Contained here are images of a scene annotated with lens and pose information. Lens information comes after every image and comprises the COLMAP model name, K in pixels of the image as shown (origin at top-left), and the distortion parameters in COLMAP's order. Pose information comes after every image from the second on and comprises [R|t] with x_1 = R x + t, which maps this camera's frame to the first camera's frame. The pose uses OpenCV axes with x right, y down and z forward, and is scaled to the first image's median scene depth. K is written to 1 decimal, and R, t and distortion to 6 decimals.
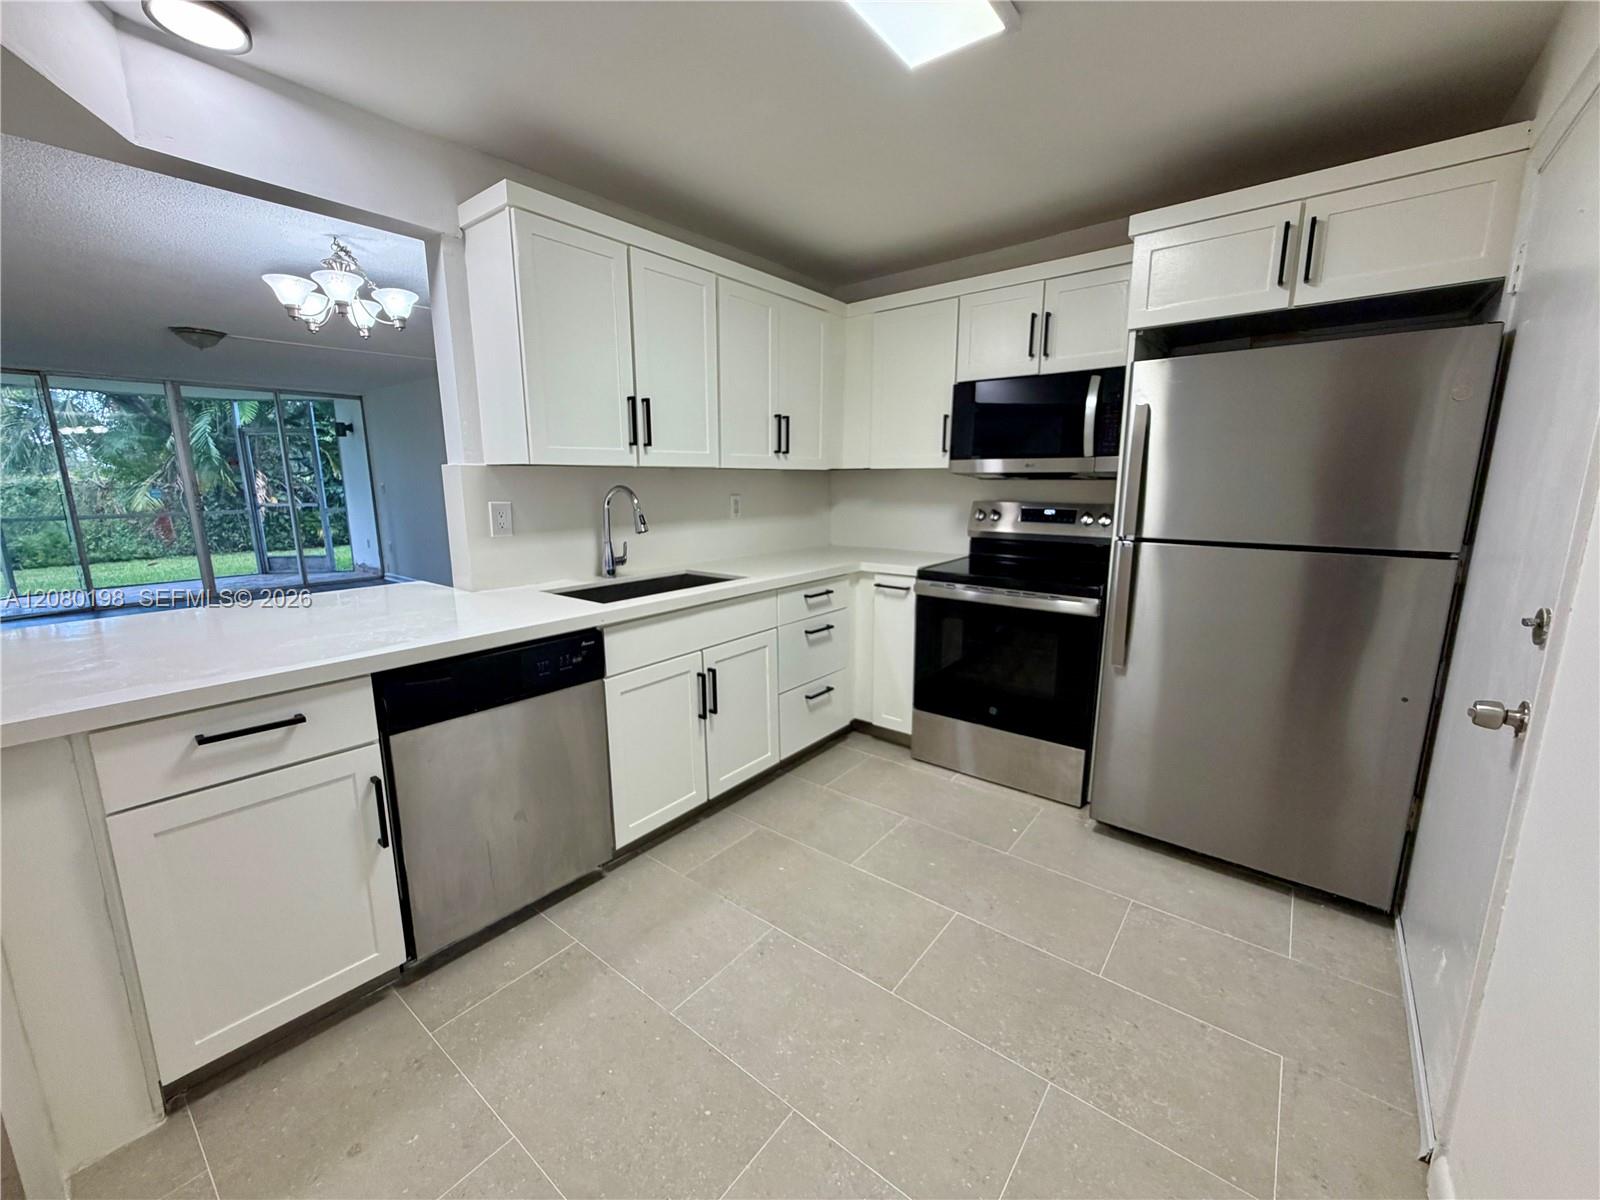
lens RADIAL K [[636.0, 0, 793.8], [0, 636.0, 603.5], [0, 0, 1]] dist [-0.001661, -0.000042]
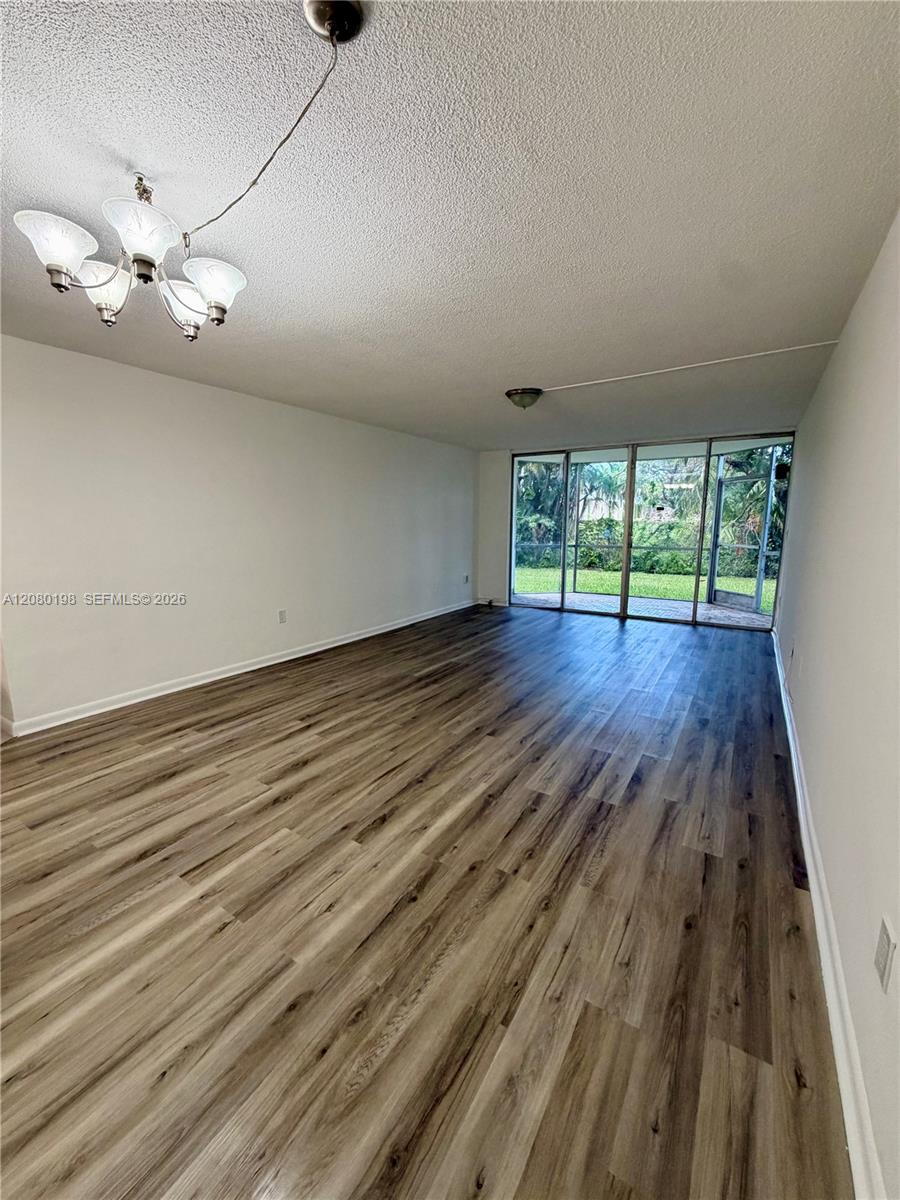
lens RADIAL K [[477.0, 0, 448.7], [0, 477.0, 596.7], [0, 0, 1]] dist [-0.001661, -0.000042]
pose [[0.111570, 0.163790, -0.980166, -0.026752], [-0.195901, 0.970594, 0.139891, -0.066855], [0.974256, 0.176408, 0.140376, 0.317732]]
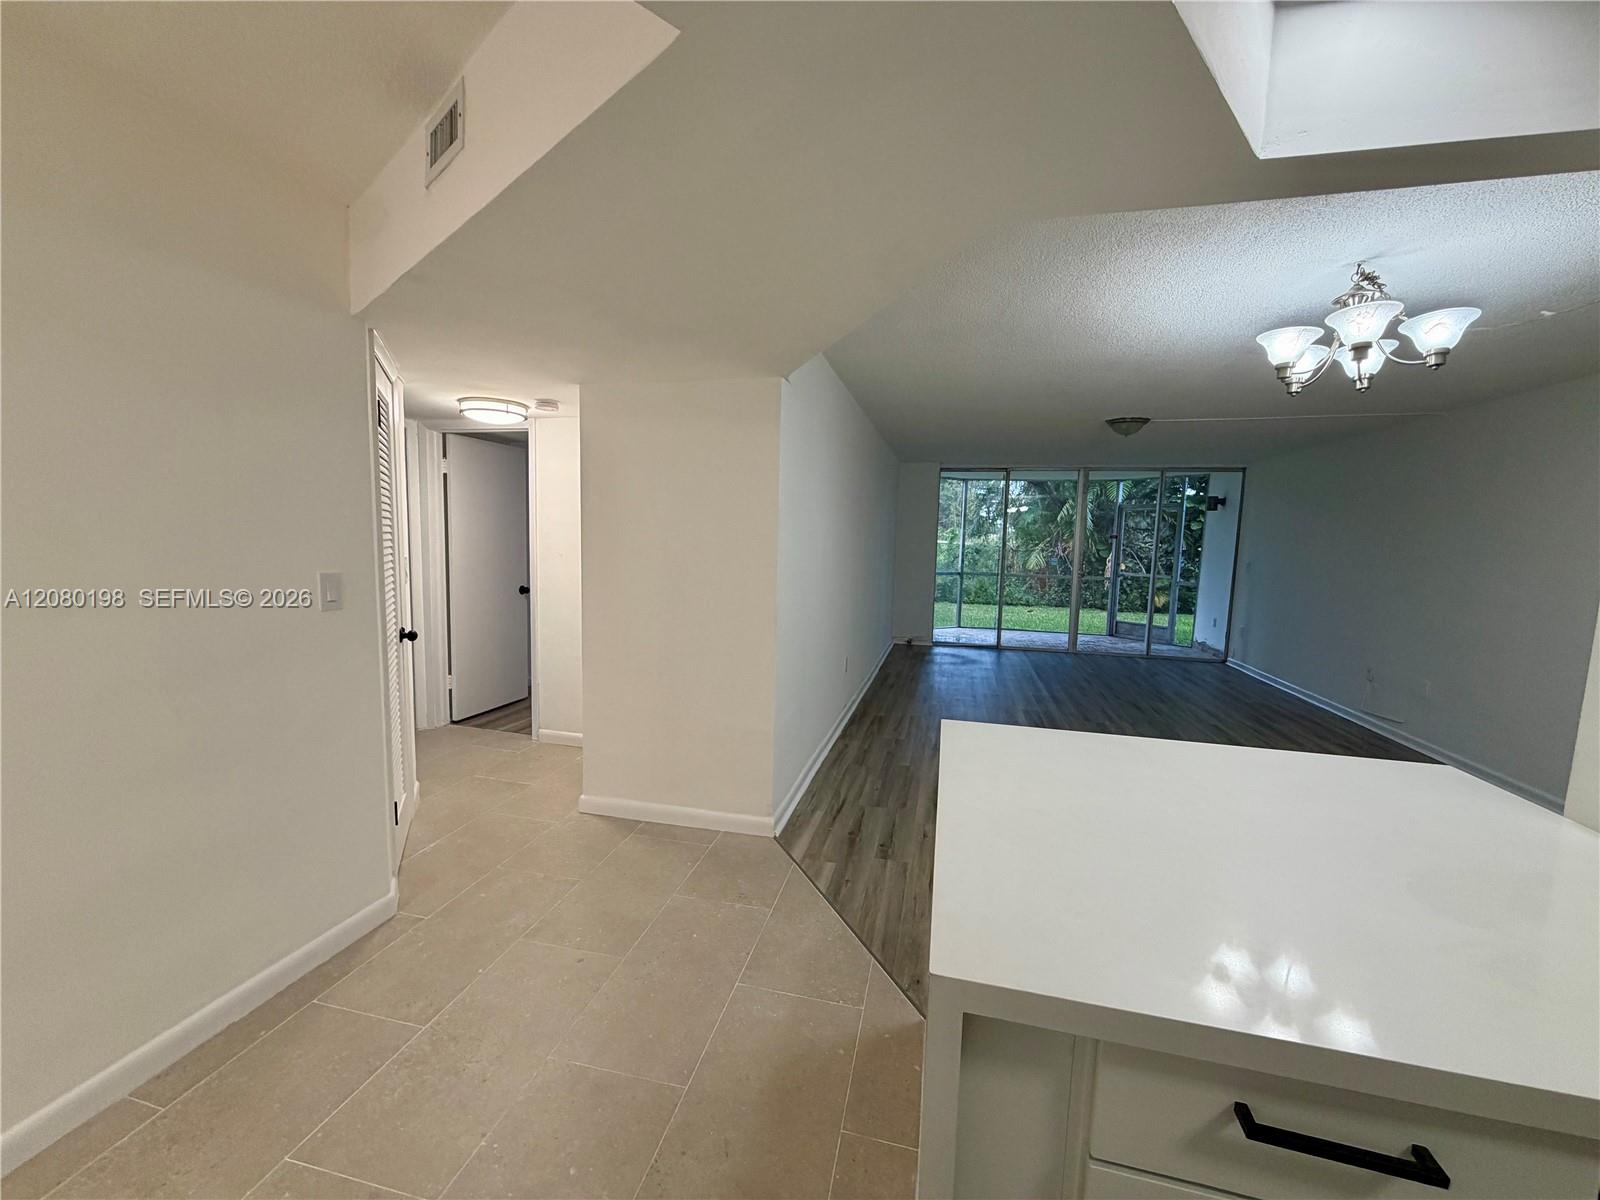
lens RADIAL K [[636.0, 0, 798.7], [0, 636.0, 596.9], [0, 0, 1]] dist [-0.001661, -0.000042]
pose [[0.421626, 0.102852, -0.900918, -0.066203], [-0.205189, 0.978596, 0.015693, -0.014938], [0.883249, 0.178242, 0.433706, 0.035684]]
